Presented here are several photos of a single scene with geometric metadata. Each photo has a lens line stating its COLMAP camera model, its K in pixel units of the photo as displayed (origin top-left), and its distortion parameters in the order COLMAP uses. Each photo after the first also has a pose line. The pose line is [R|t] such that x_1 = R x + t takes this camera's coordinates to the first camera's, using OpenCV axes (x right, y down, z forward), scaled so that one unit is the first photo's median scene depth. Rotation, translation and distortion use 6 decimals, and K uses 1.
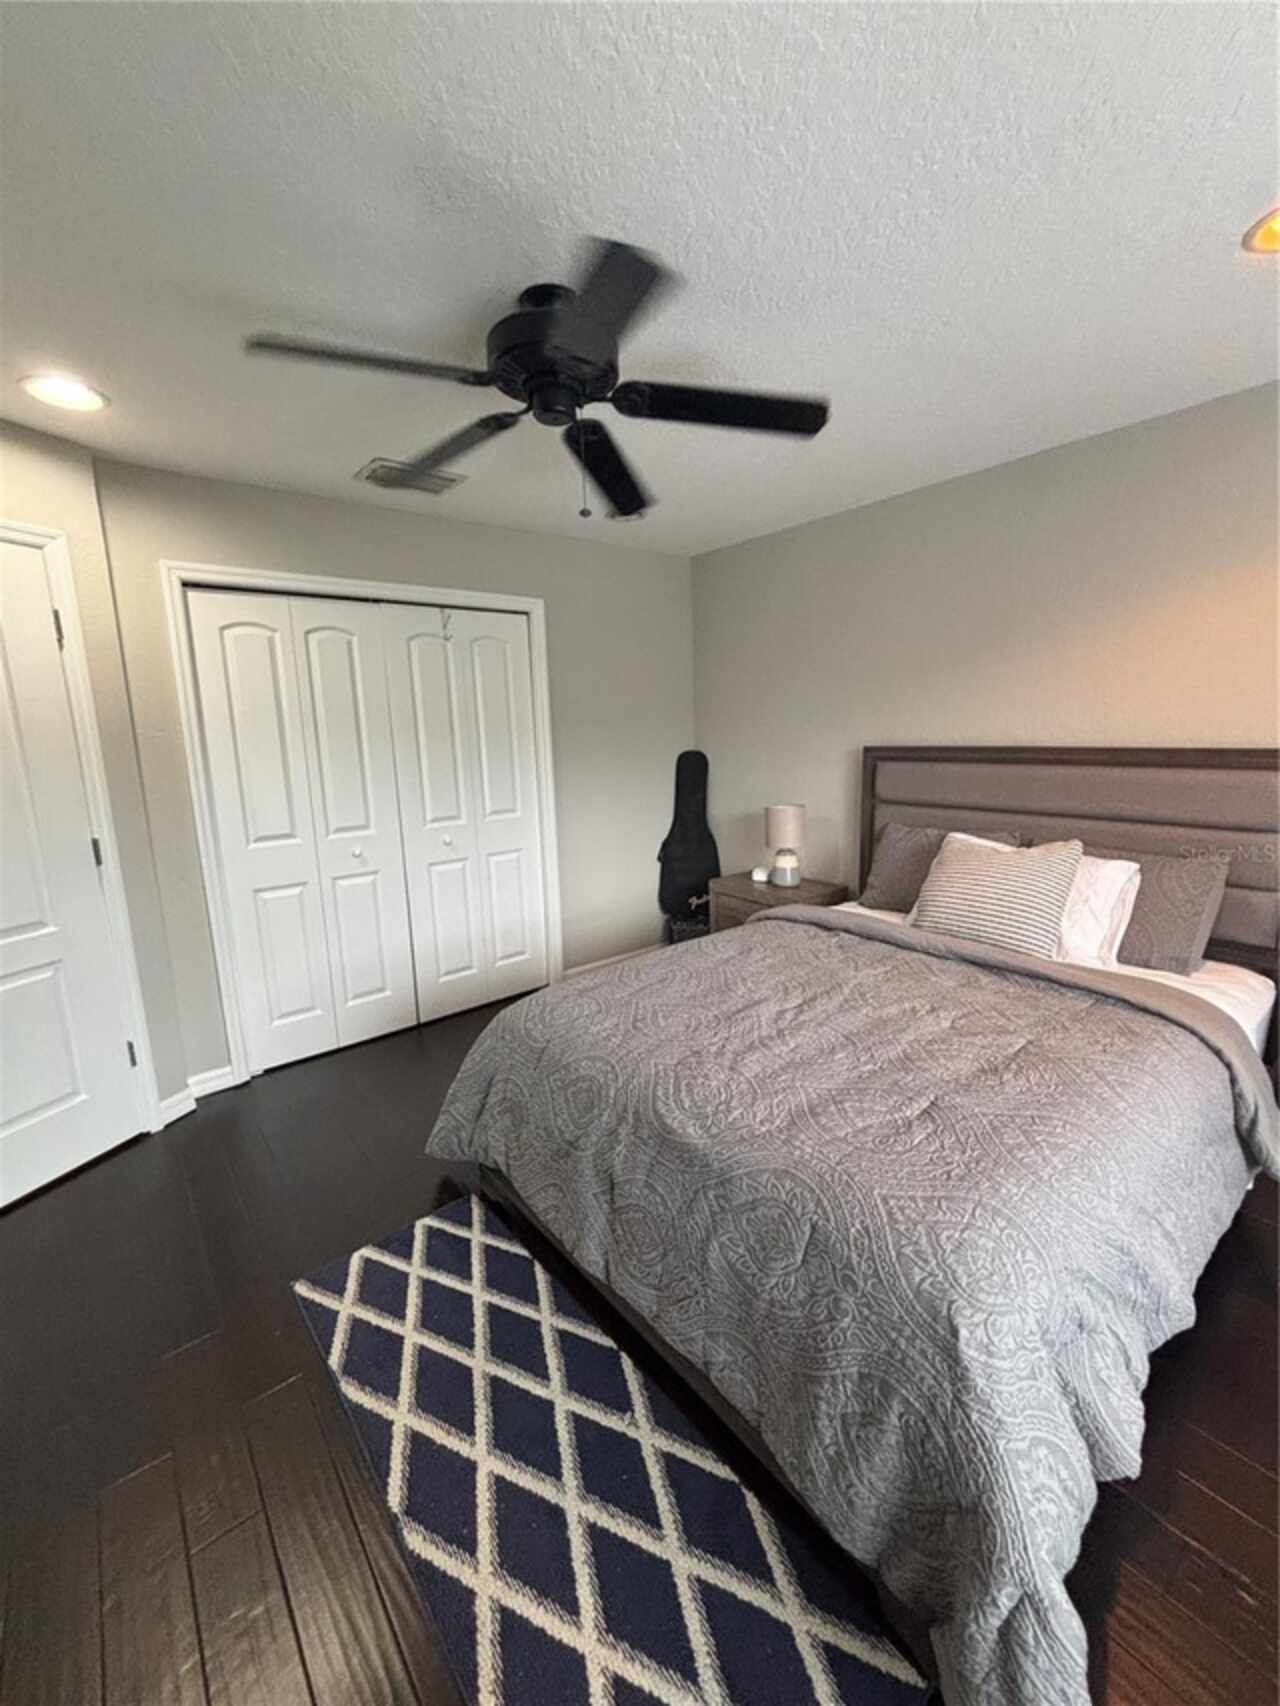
lens RADIAL K [[686.4, 0, 647.7], [0, 686.4, 850.4], [0, 0, 1]] dist [0.001268, 0.001042]
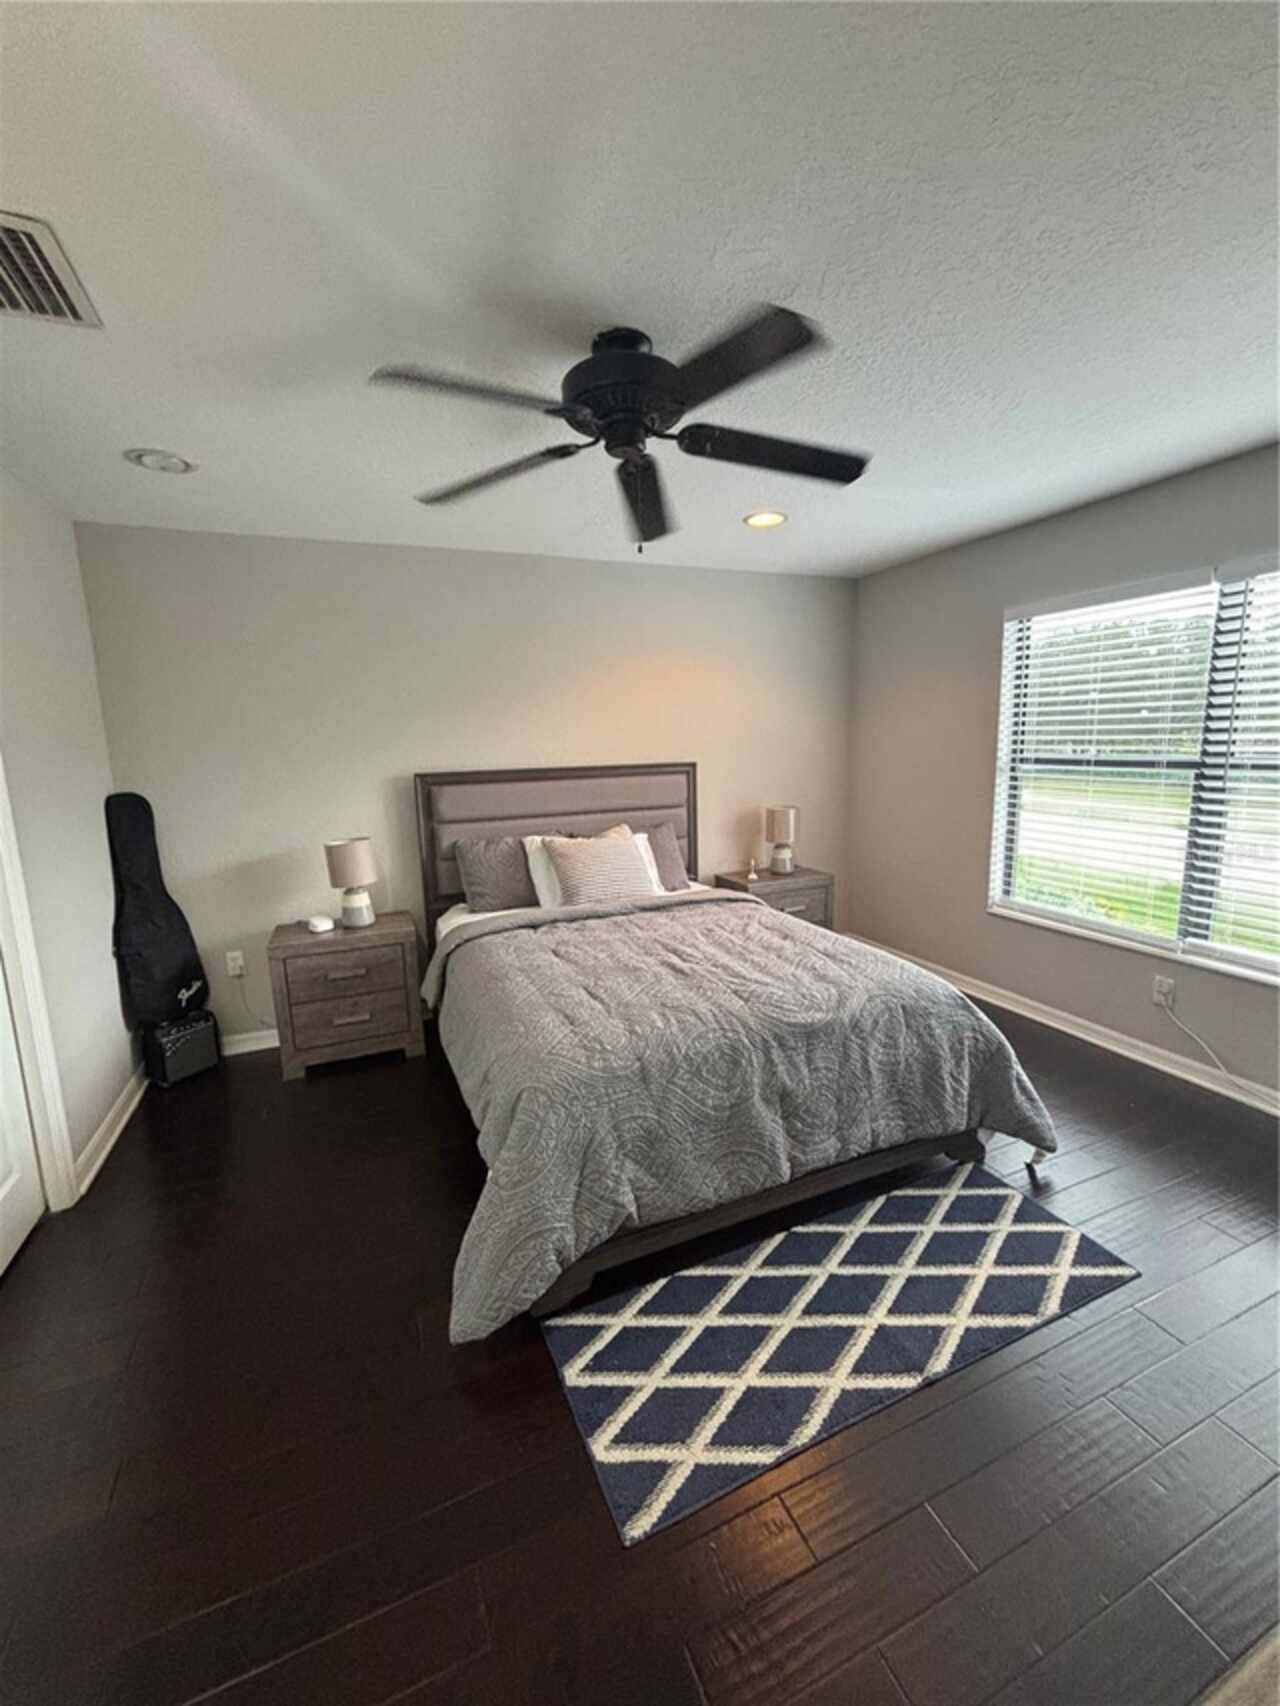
lens RADIAL K [[686.4, 0, 644.5], [0, 686.4, 846.5], [0, 0, 1]] dist [0.001268, 0.001042]
pose [[0.274809, -0.125026, 0.953336, -1.107999], [0.190107, 0.979001, 0.073592, -0.095449], [-0.942518, 0.161012, 0.292806, 0.691684]]
